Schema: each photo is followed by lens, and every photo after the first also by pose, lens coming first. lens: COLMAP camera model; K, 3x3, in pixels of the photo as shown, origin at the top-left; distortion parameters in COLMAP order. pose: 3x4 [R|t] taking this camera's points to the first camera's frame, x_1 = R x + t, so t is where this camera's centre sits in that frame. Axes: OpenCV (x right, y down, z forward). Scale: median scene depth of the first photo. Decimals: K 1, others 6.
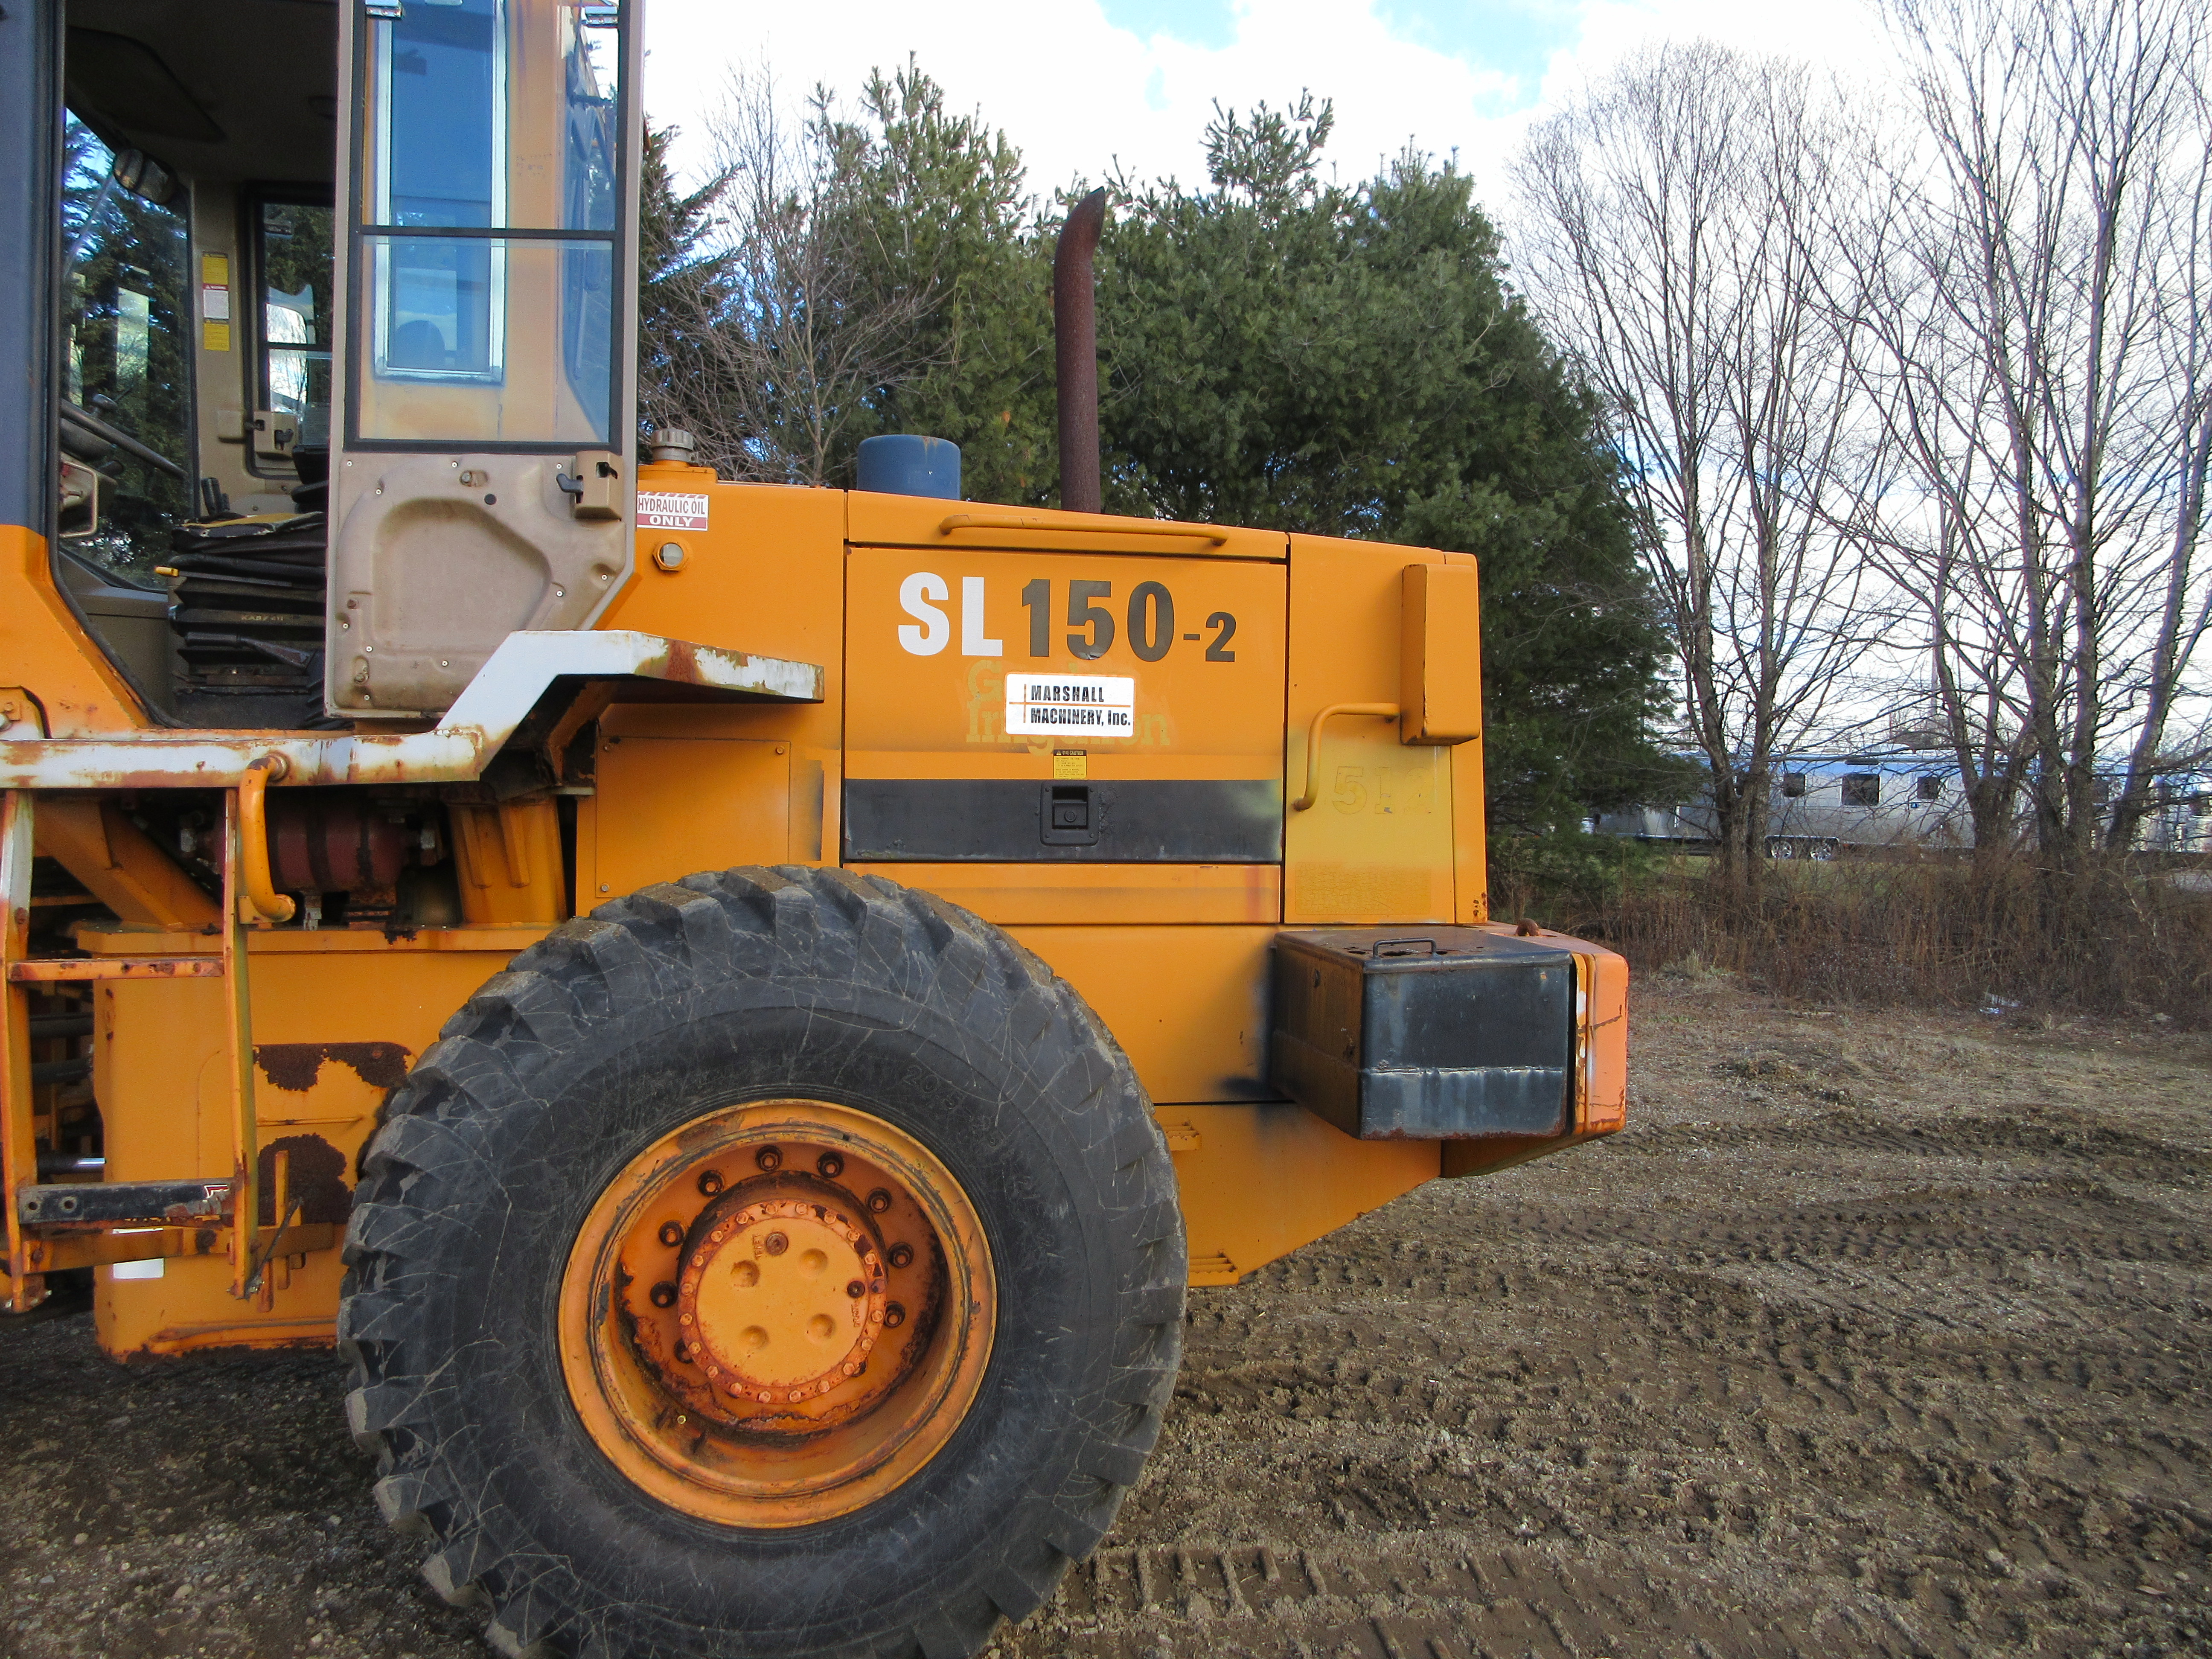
lens RADIAL K [[1616.6, 0, 1103.7], [0, 1616.6, 829.7], [0, 0, 1]] dist [0.004577, 0.009943]
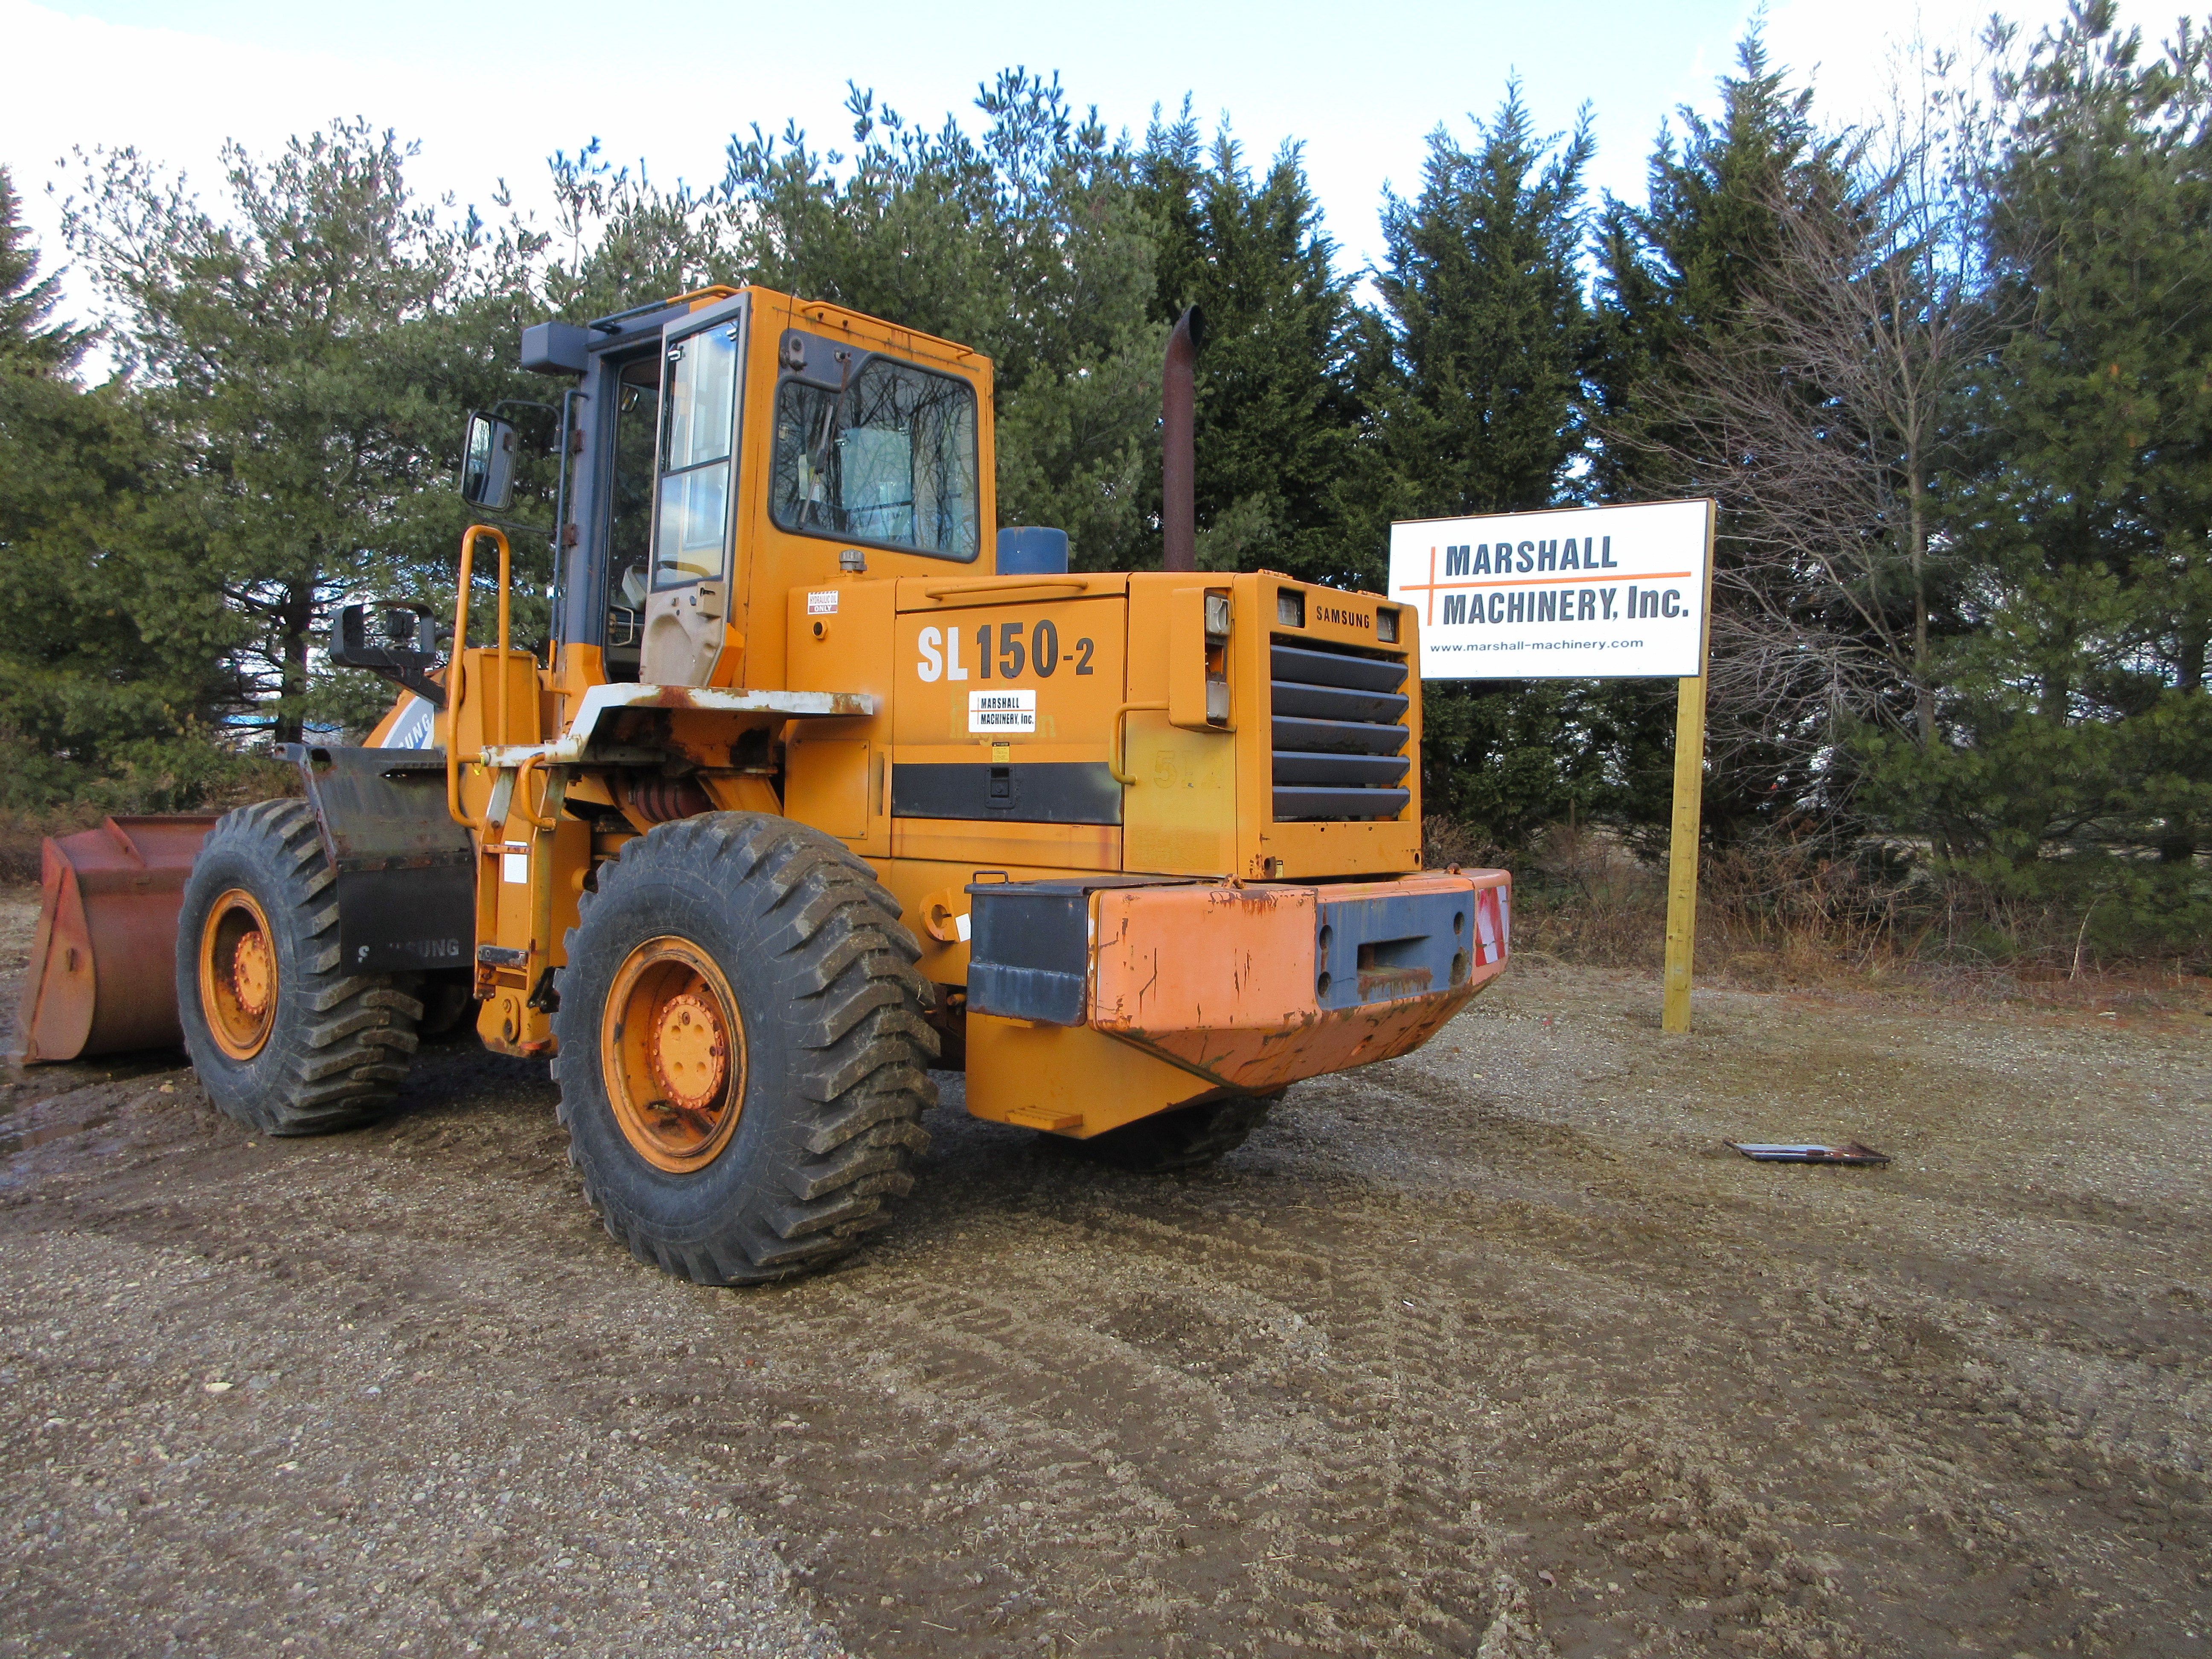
lens RADIAL K [[1616.6, 0, 1106.6], [0, 1616.6, 827.8], [0, 0, 1]] dist [0.004577, 0.009943]
pose [[0.647954, 0.020155, -0.761413, 1.136612], [-0.028930, 0.999580, 0.001840, 0.021284], [0.761130, 0.020836, 0.648265, 0.143767]]
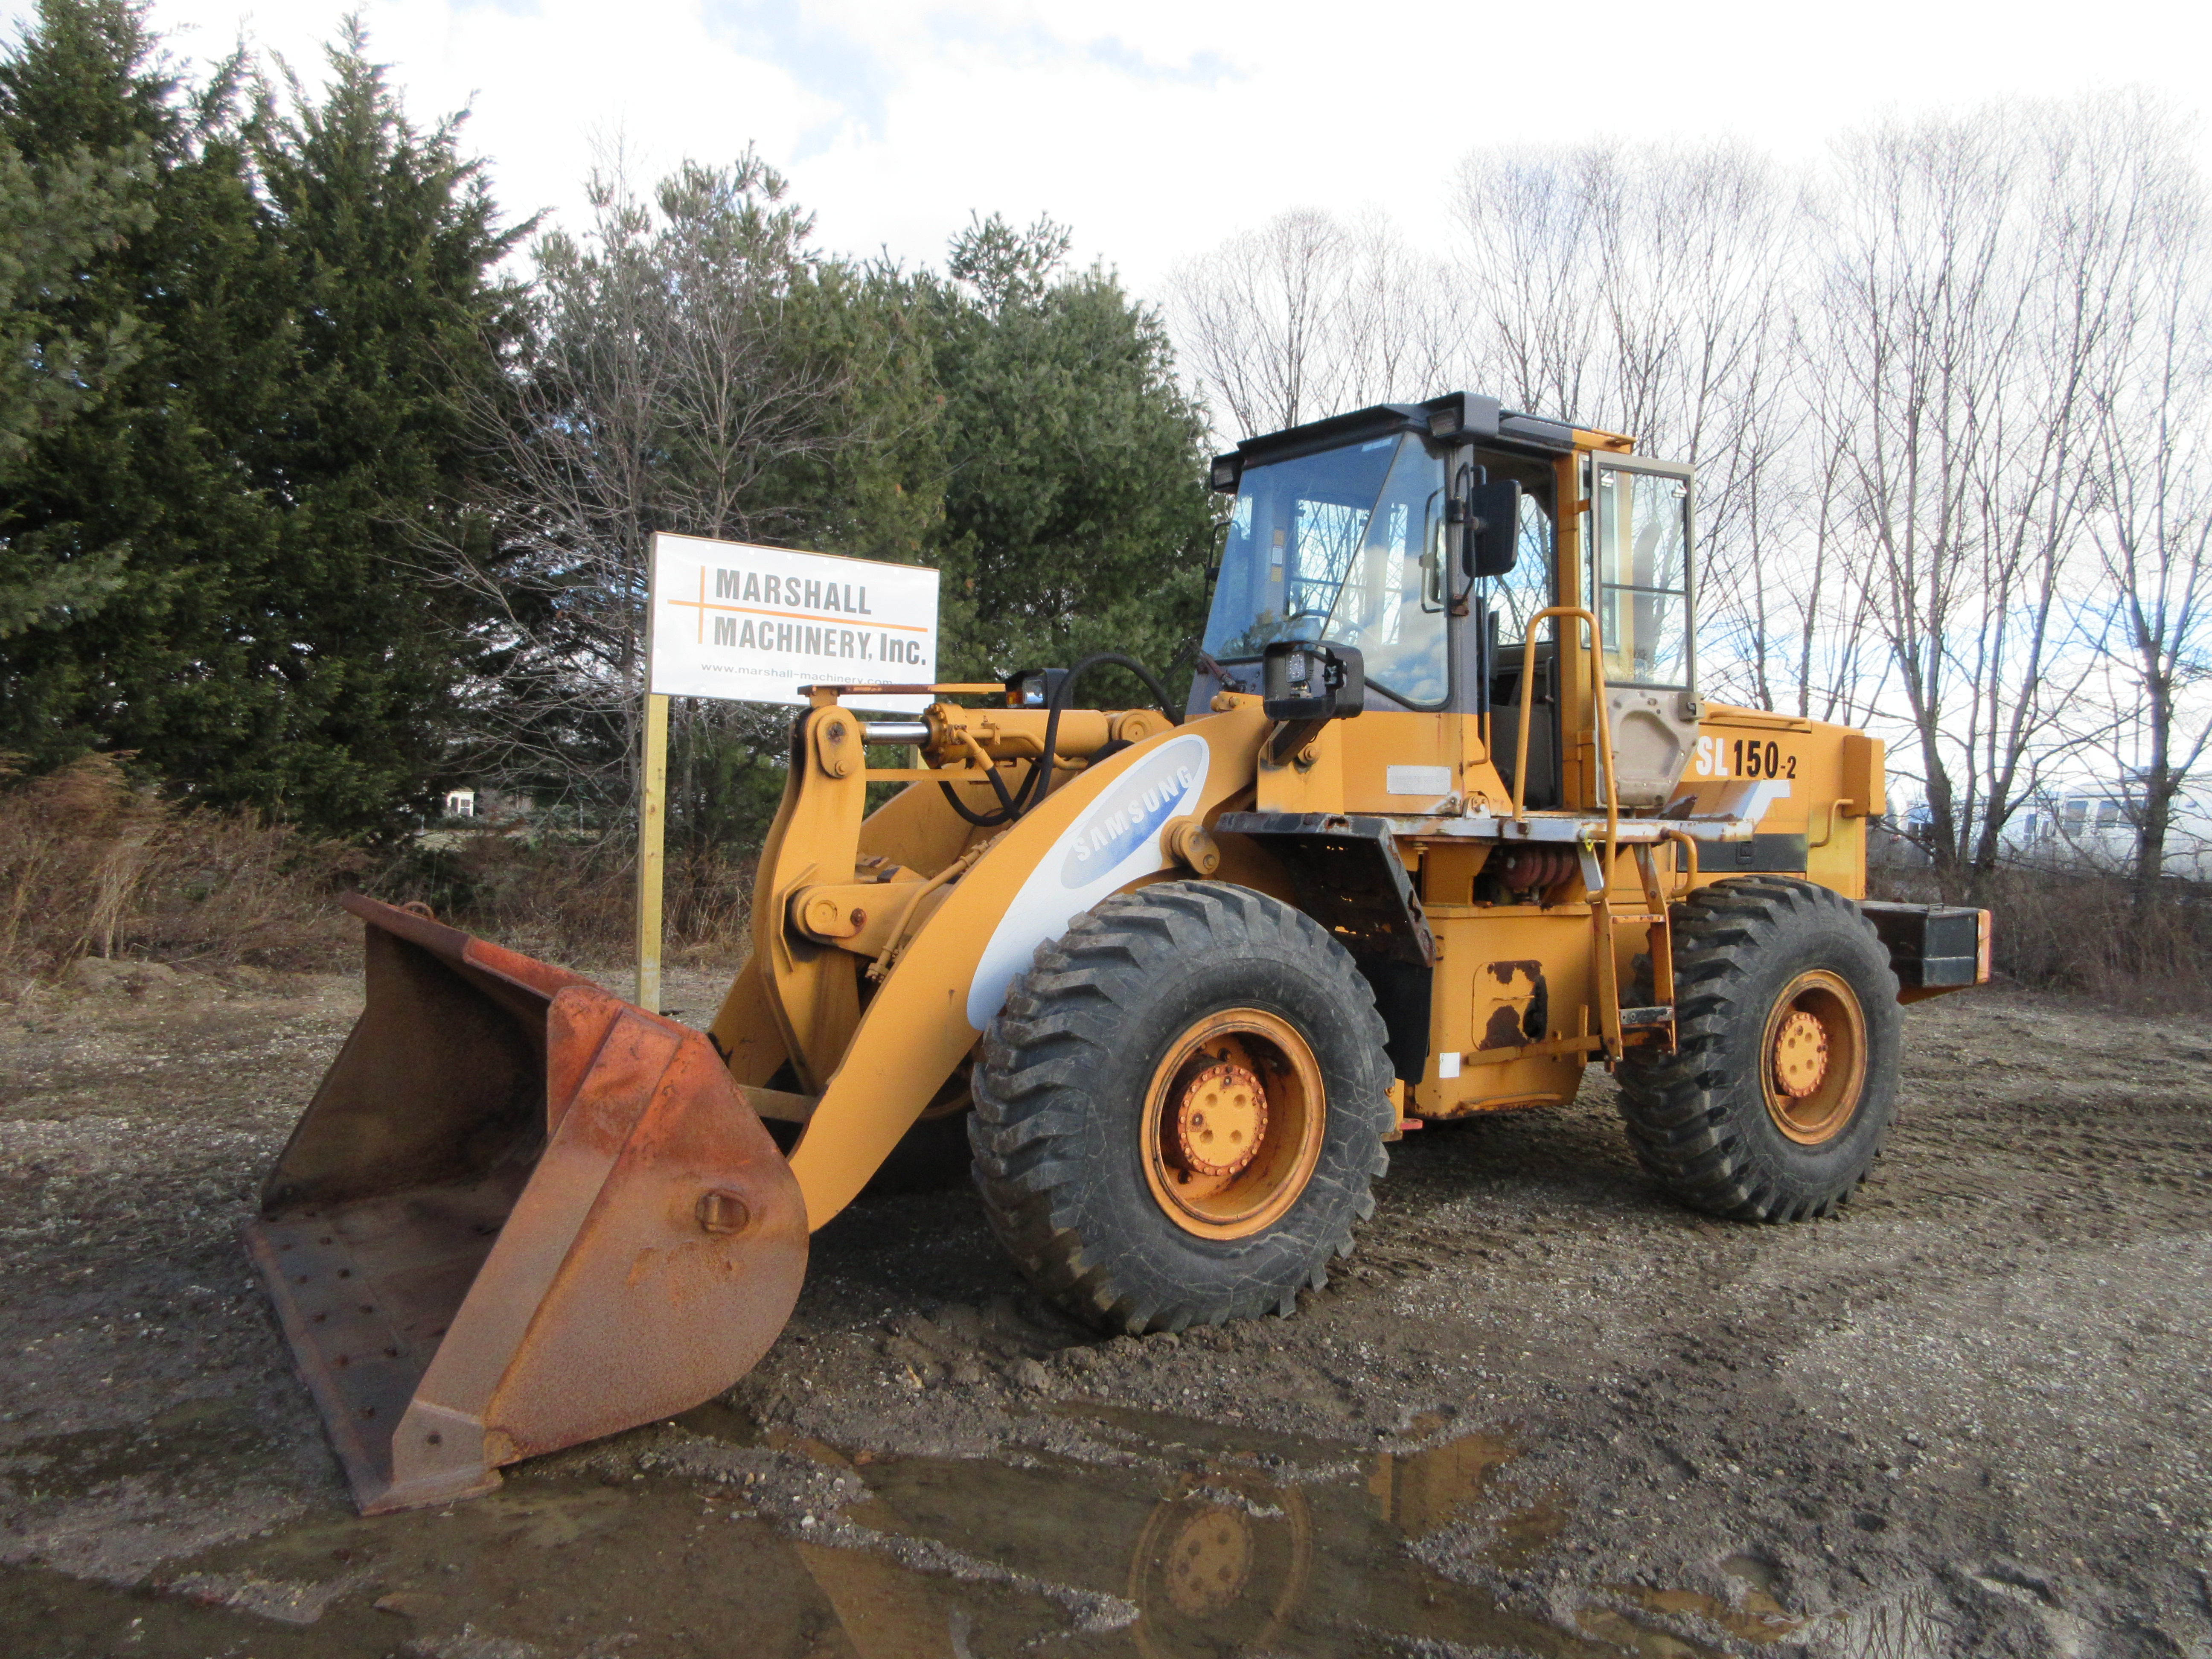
lens RADIAL K [[1616.6, 0, 1114.3], [0, 1616.6, 828.3], [0, 0, 1]] dist [0.004577, 0.009943]
pose [[0.924015, 0.007937, 0.382273, -1.612173], [-0.007220, 0.999968, -0.003312, -0.024663], [-0.382287, 0.000300, 0.924044, -0.656294]]
